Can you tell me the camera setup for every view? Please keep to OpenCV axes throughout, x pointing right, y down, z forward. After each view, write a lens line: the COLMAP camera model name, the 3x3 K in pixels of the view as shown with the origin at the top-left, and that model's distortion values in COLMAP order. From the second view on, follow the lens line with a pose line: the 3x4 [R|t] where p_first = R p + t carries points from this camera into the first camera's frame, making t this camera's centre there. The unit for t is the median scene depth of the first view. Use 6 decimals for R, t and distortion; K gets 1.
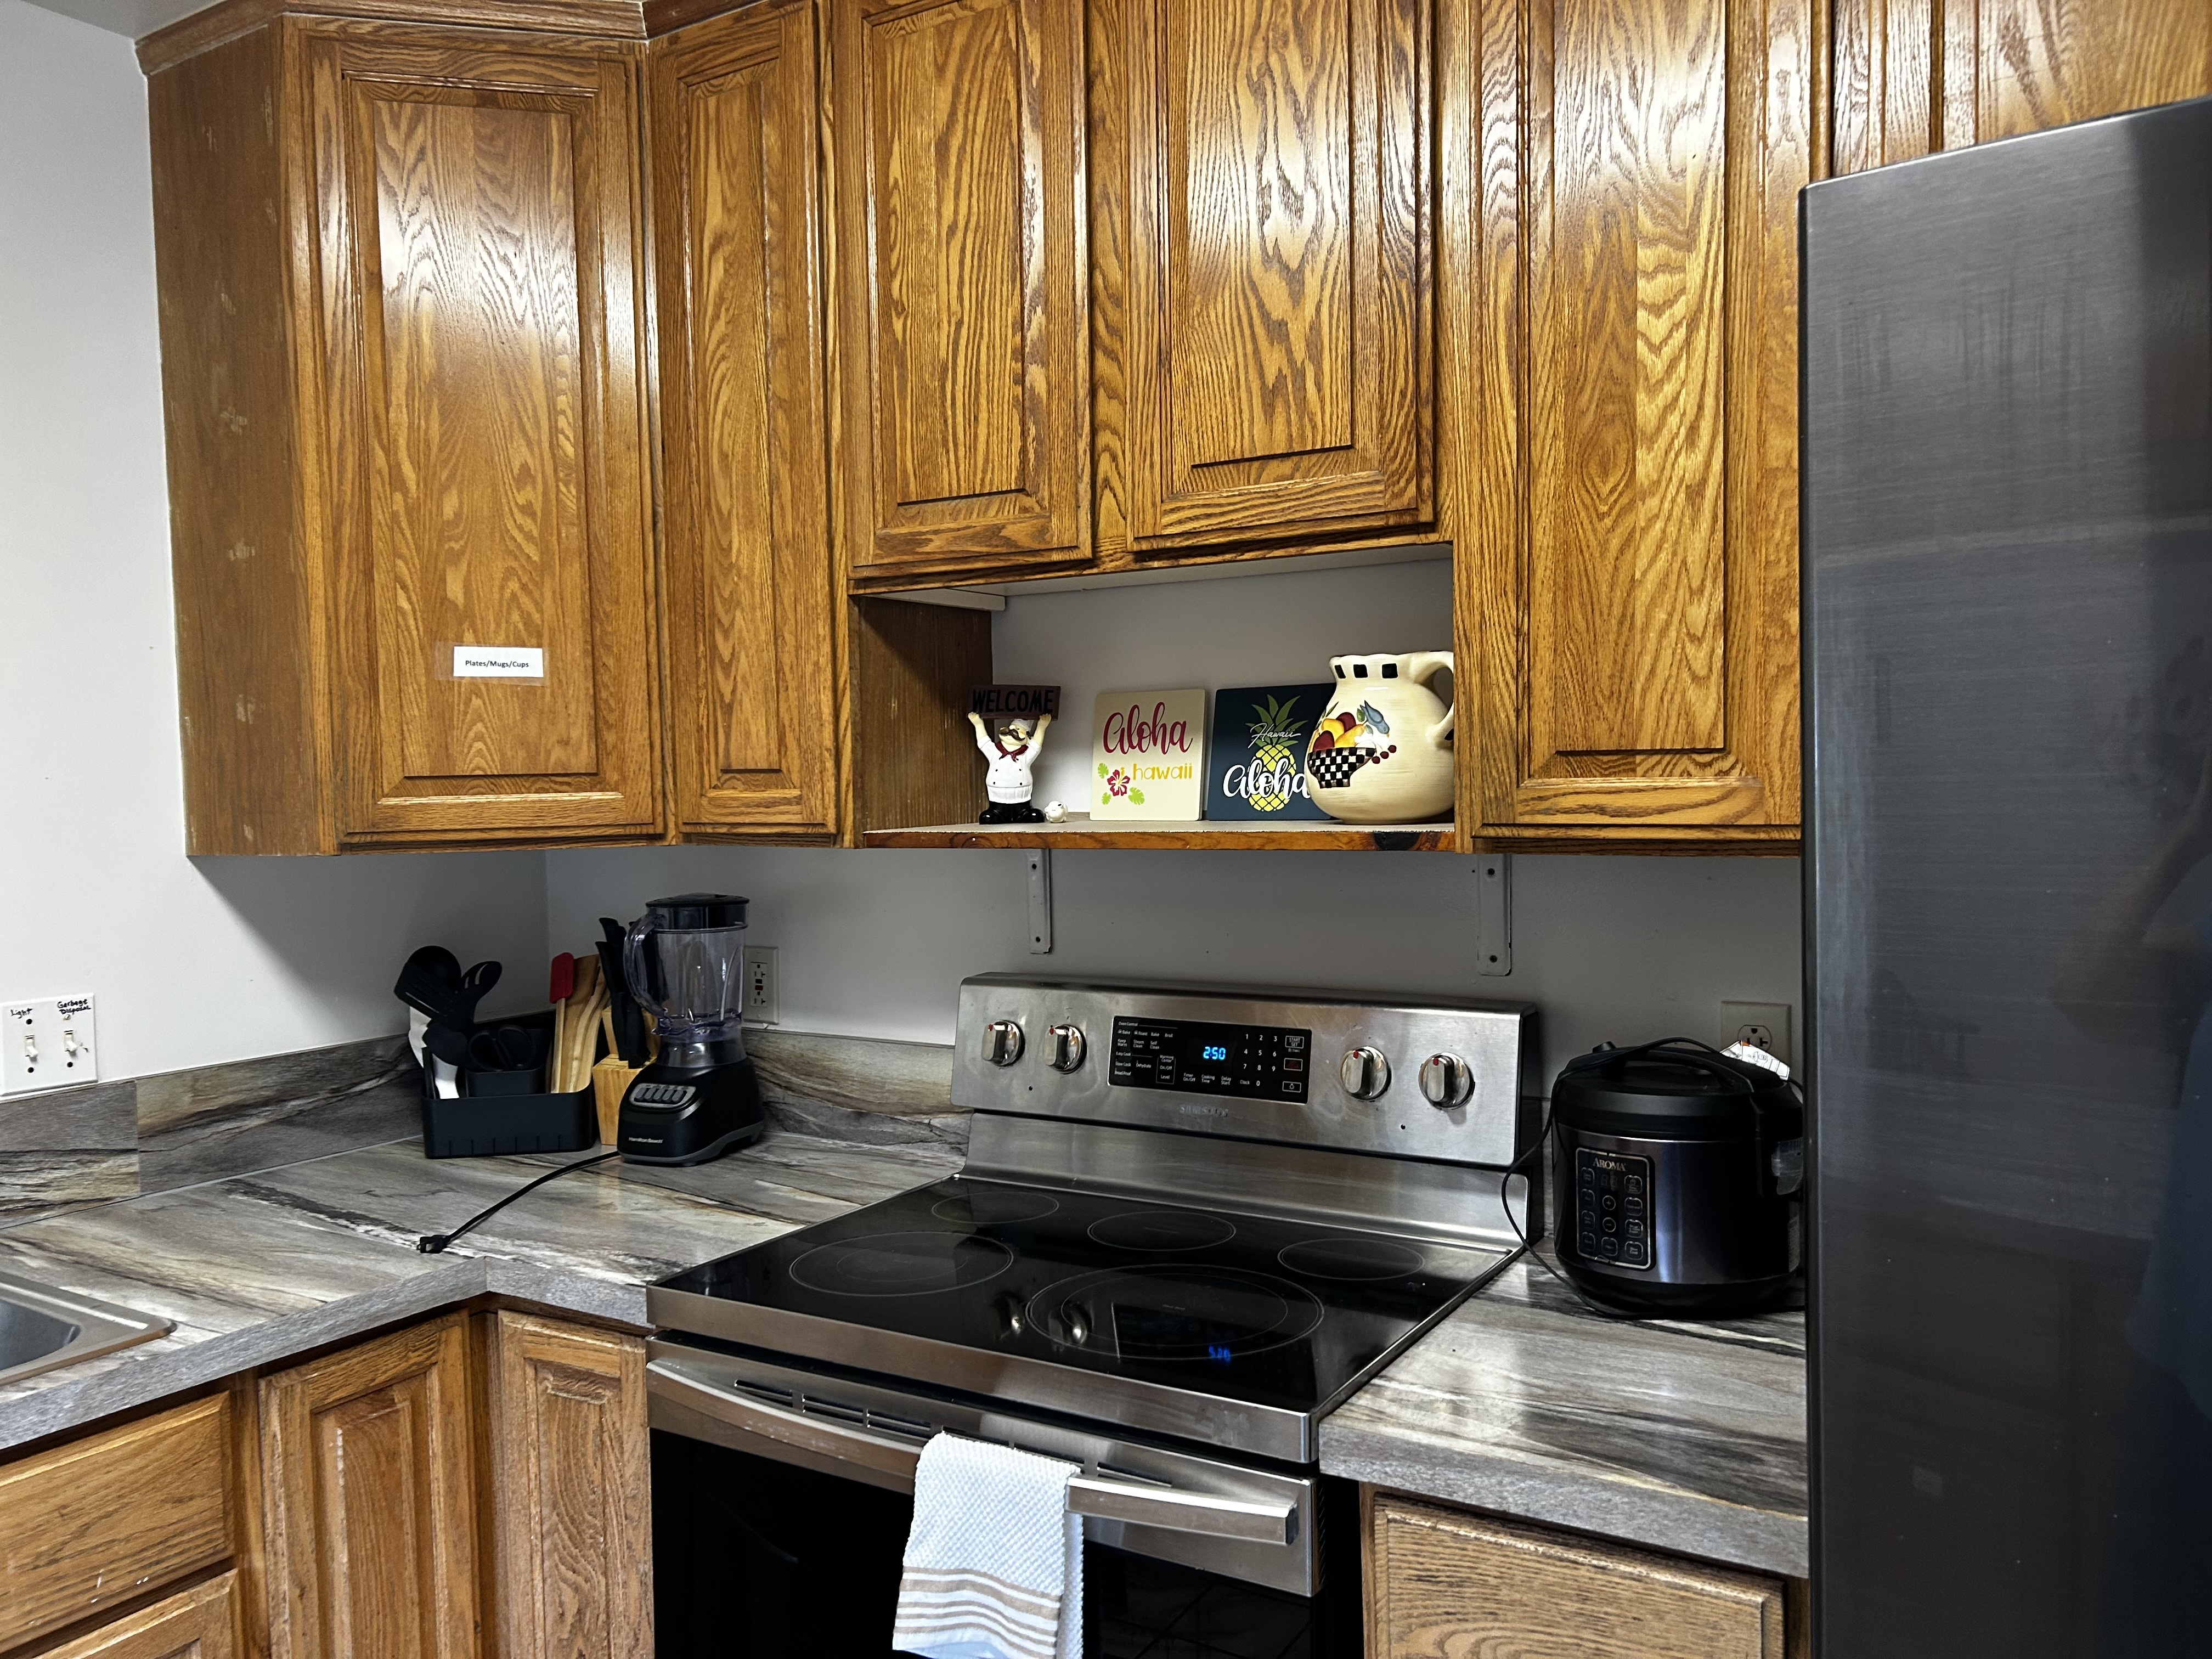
lens RADIAL K [[1664.2, 0, 1083.4], [0, 1664.2, 841.6], [0, 0, 1]] dist [0.045480, -0.062754]
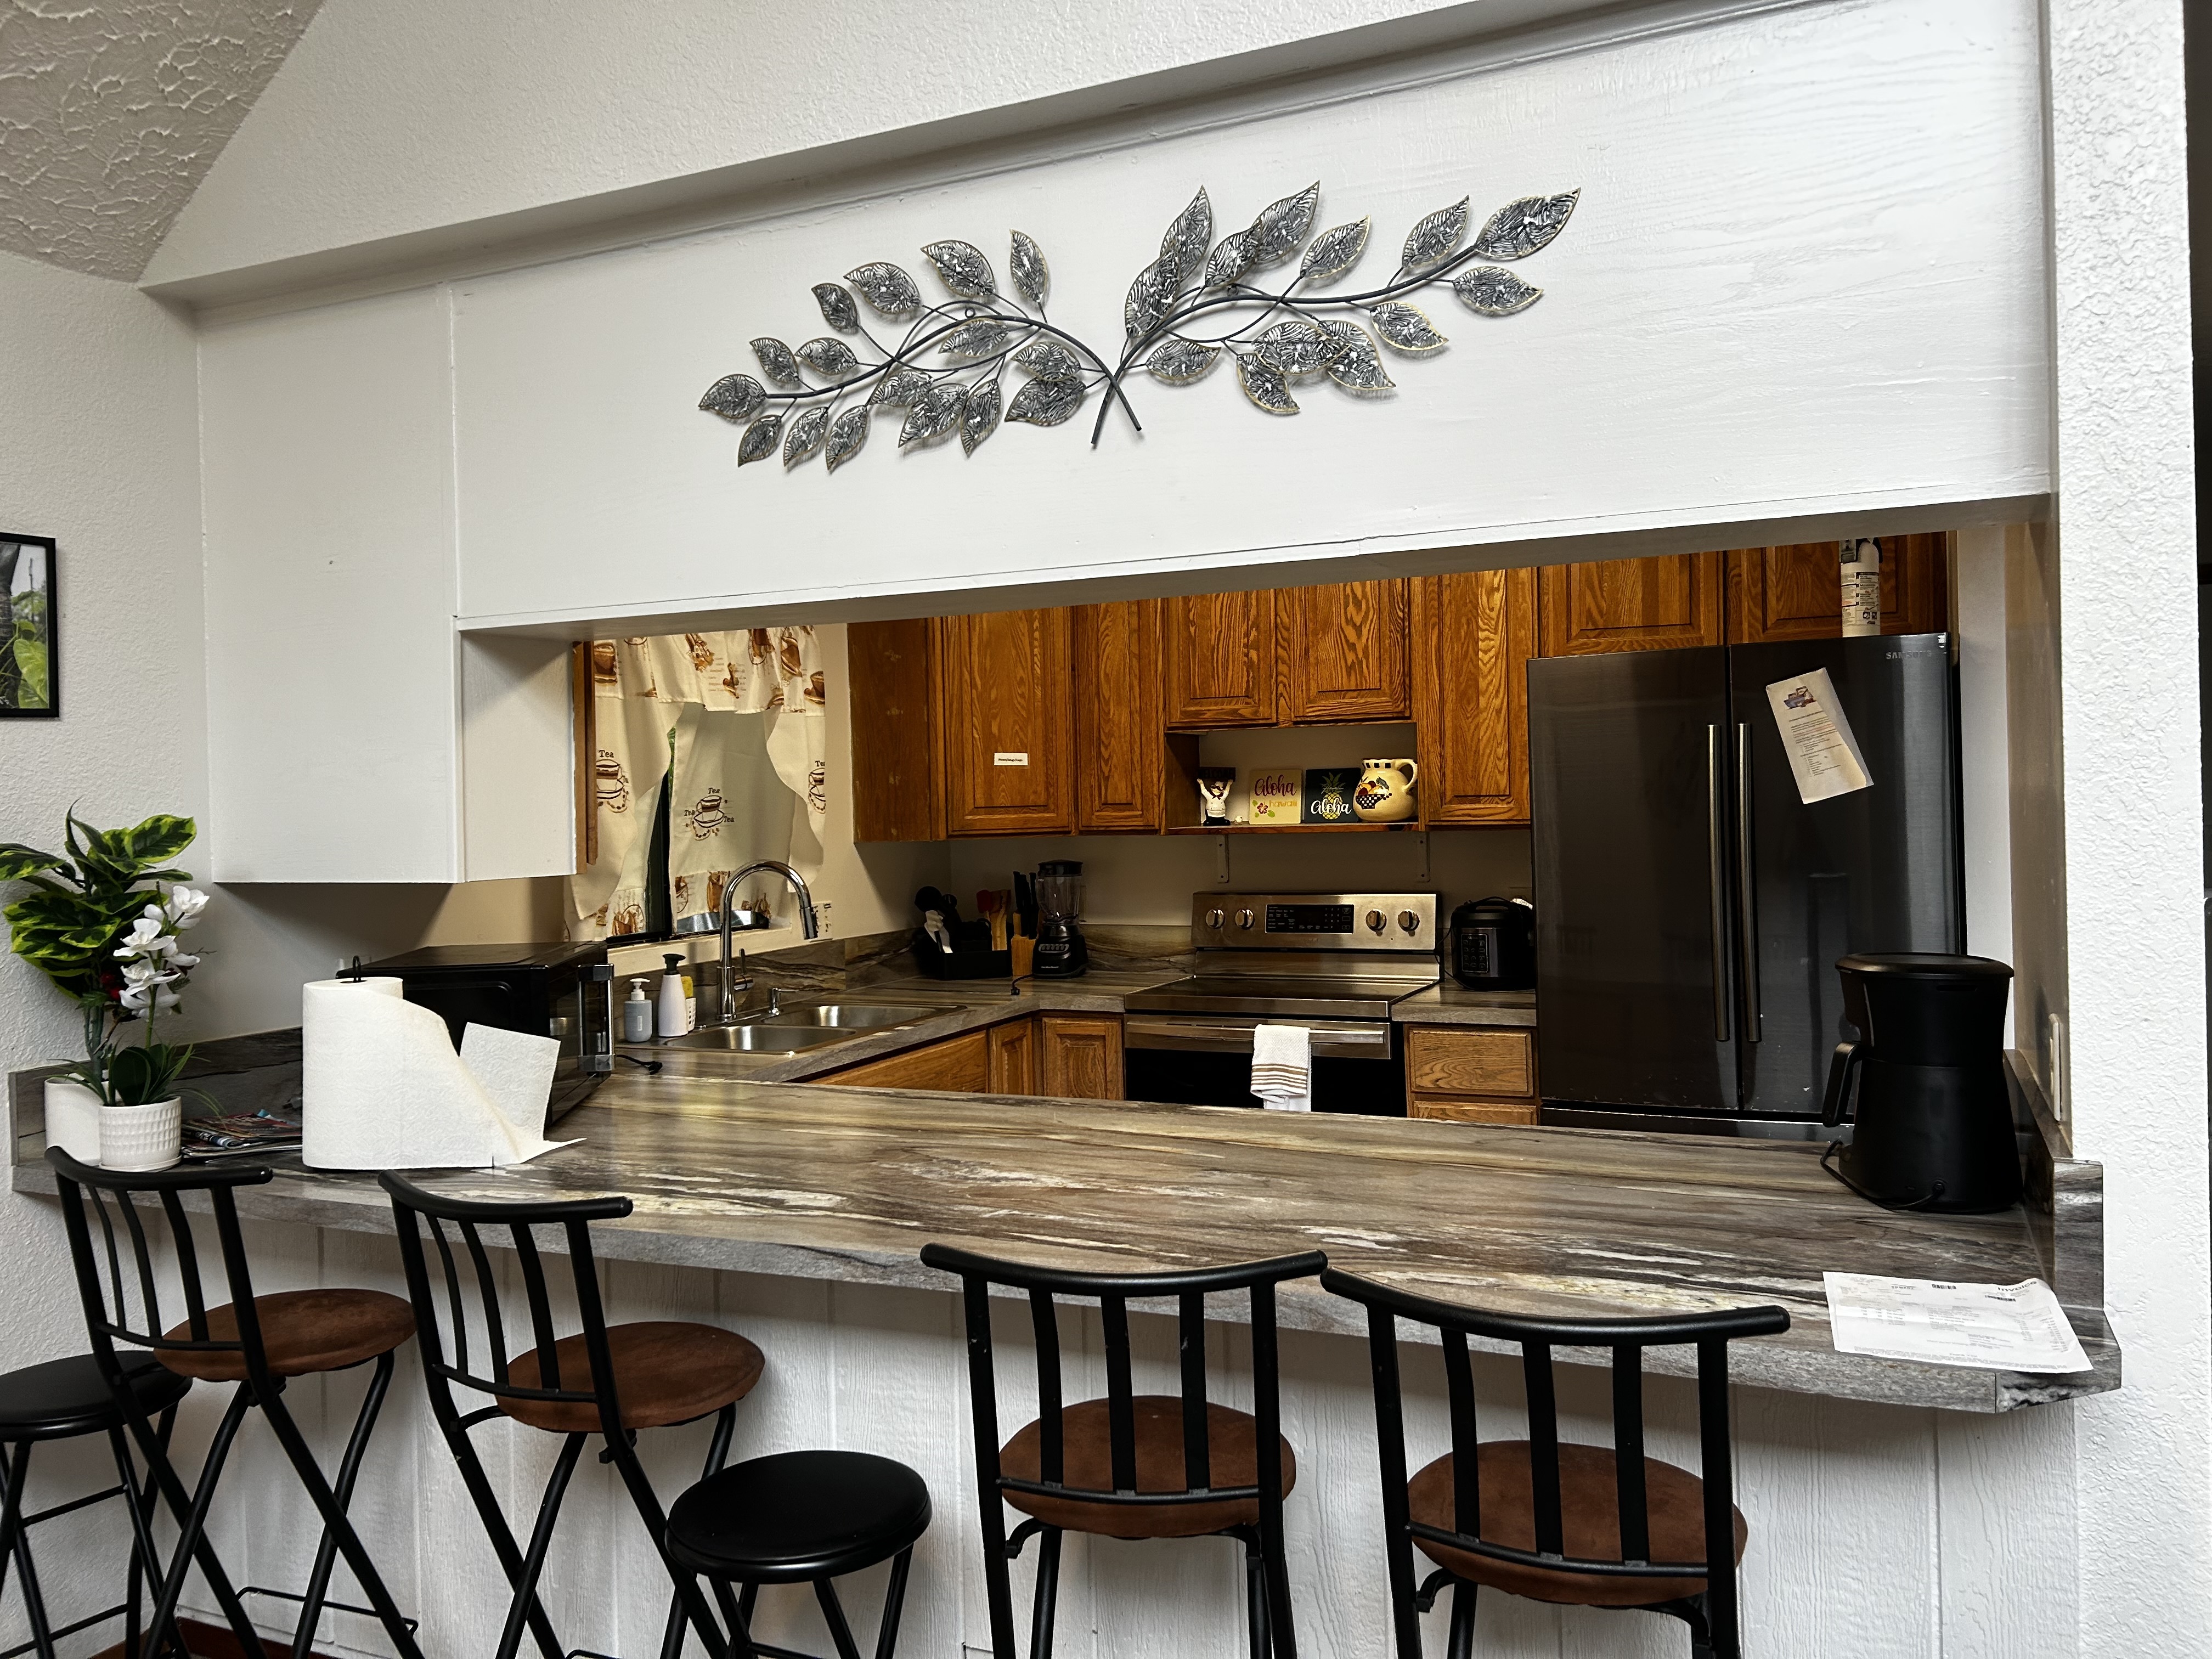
lens RADIAL K [[1681.7, 0, 1044.5], [0, 1681.7, 799.8], [0, 0, 1]] dist [0.023011, -0.006642]
pose [[0.993315, -0.002171, 0.115411, -0.626709], [0.007986, 0.998720, -0.049944, 0.077350], [-0.115155, 0.050532, 0.992061, -1.501824]]
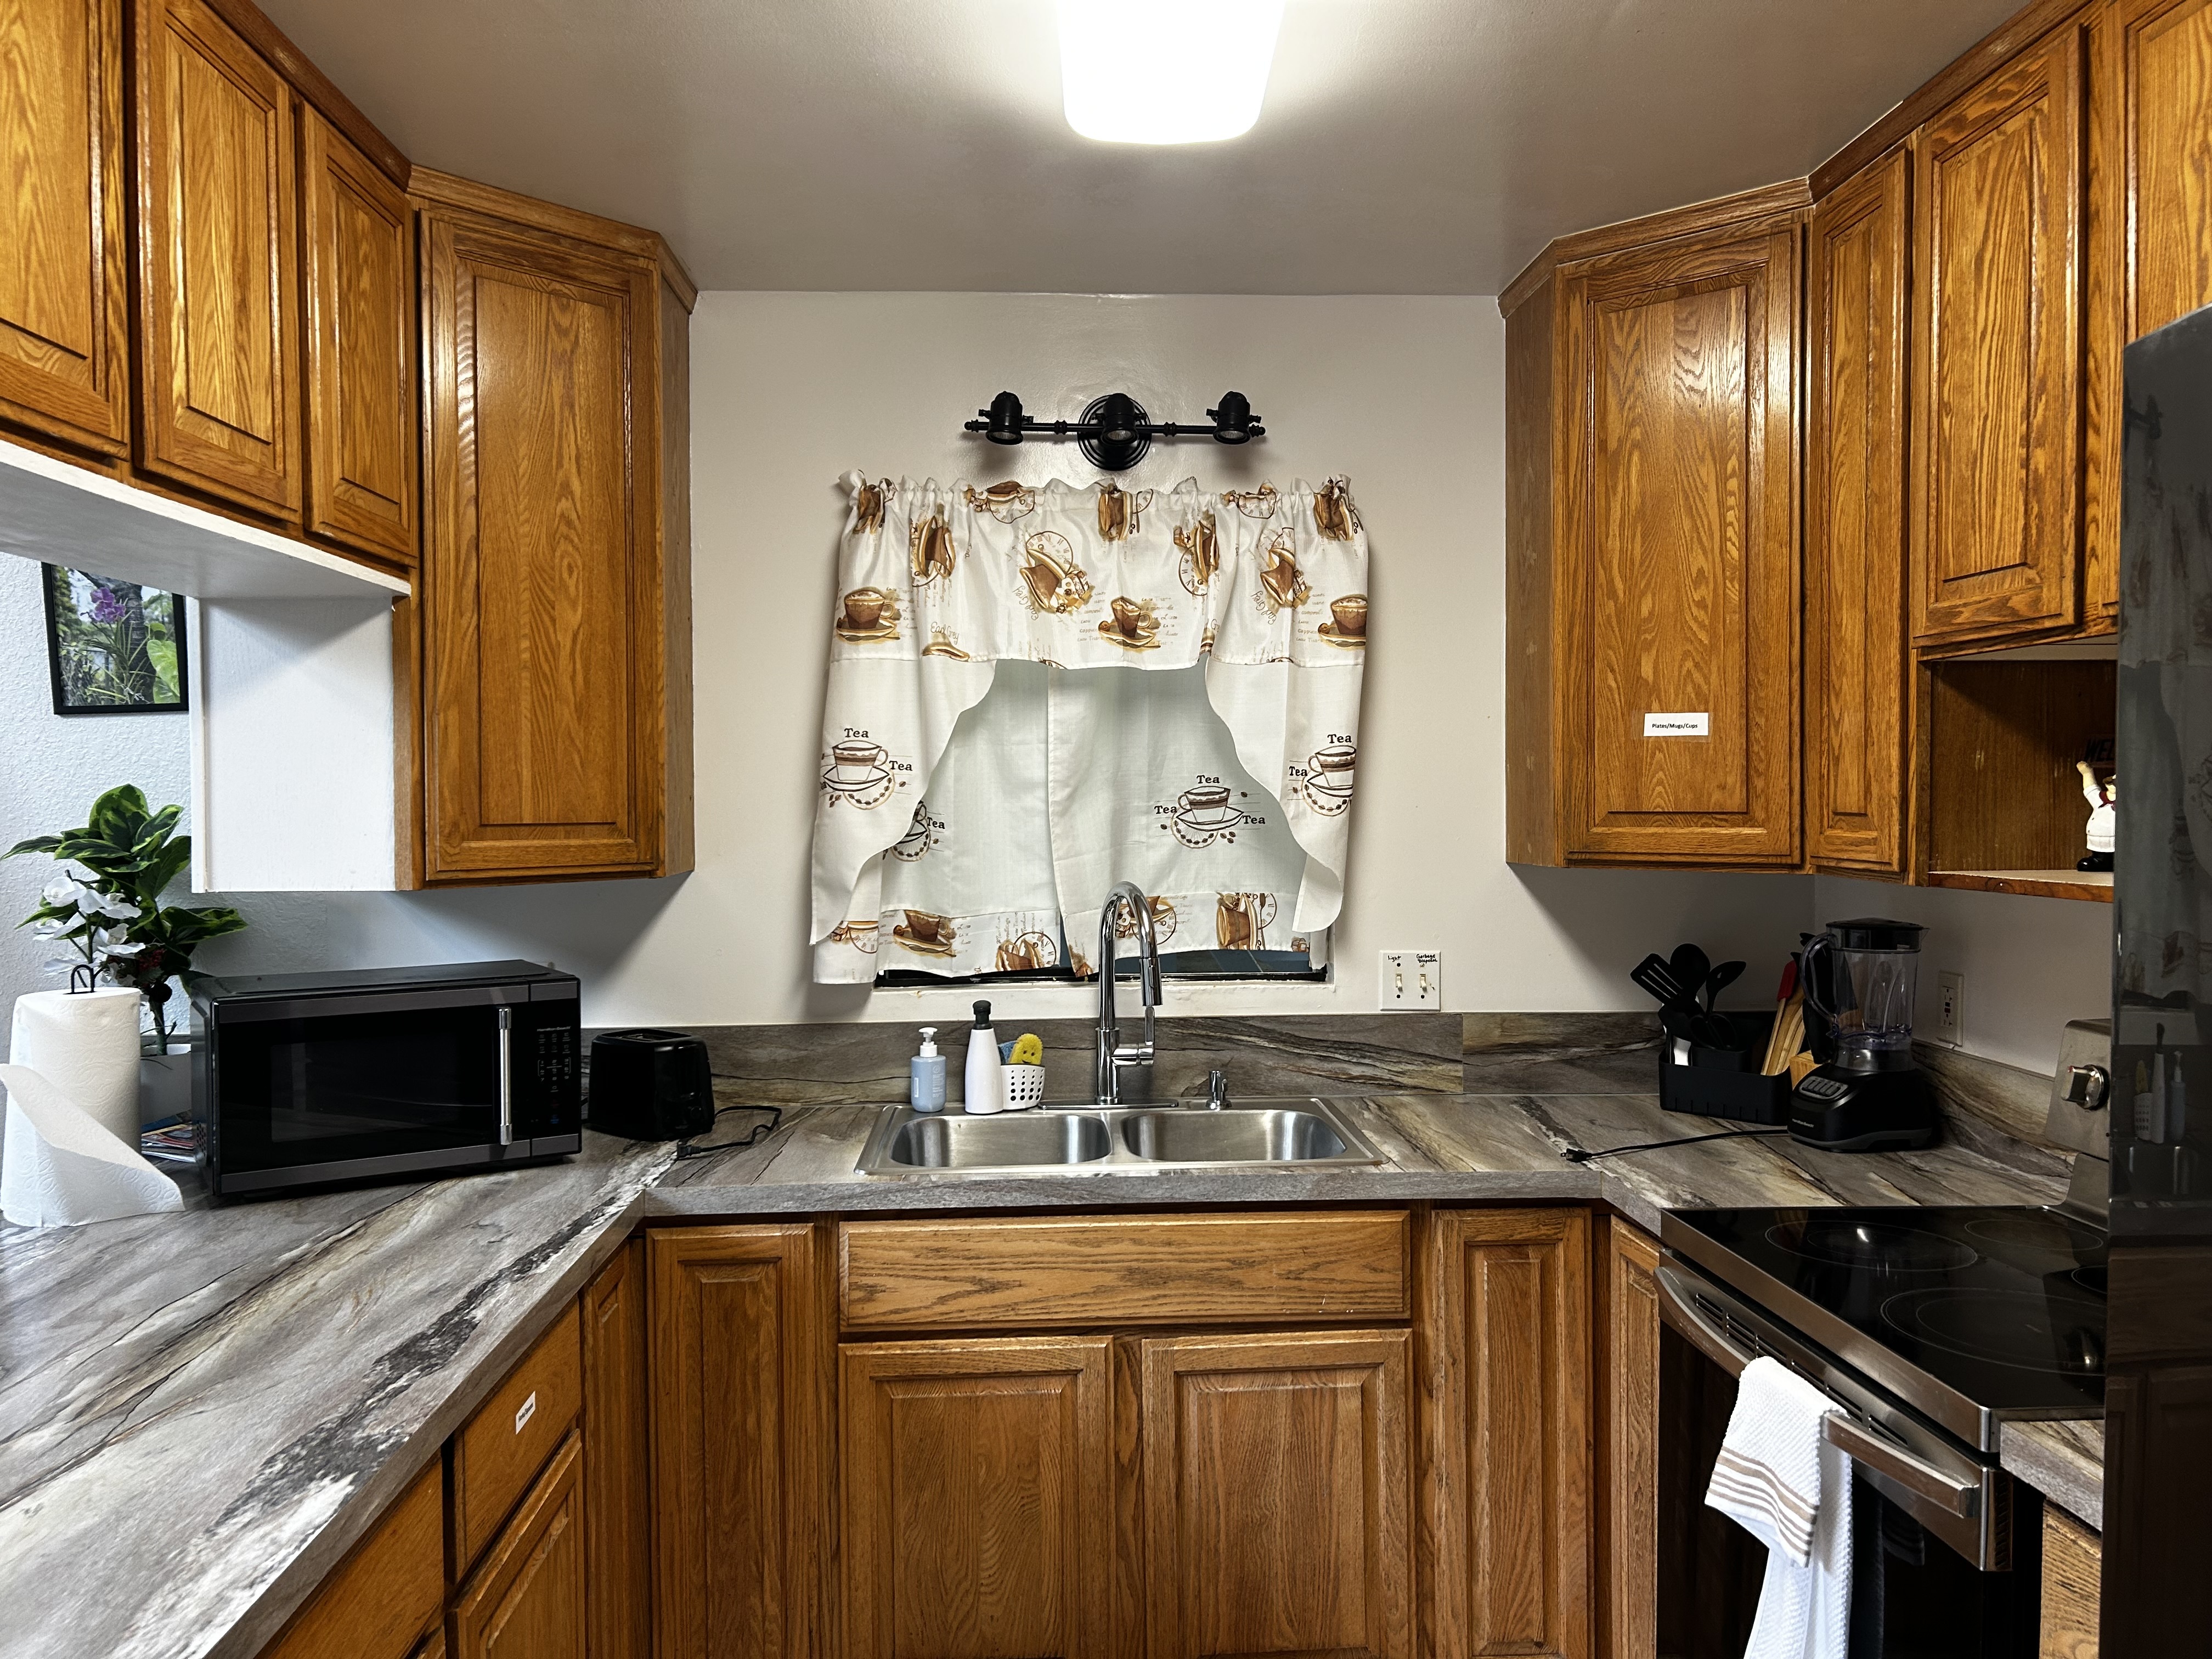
lens RADIAL K [[1664.4, 0, 1108.9], [0, 1664.4, 830.1], [0, 0, 1]] dist [0.059615, -0.067907]
pose [[0.573253, 0.035427, -0.818612, 0.496074], [-0.044849, 0.998924, 0.011824, -0.023506], [0.818150, 0.029936, 0.574225, -0.102229]]
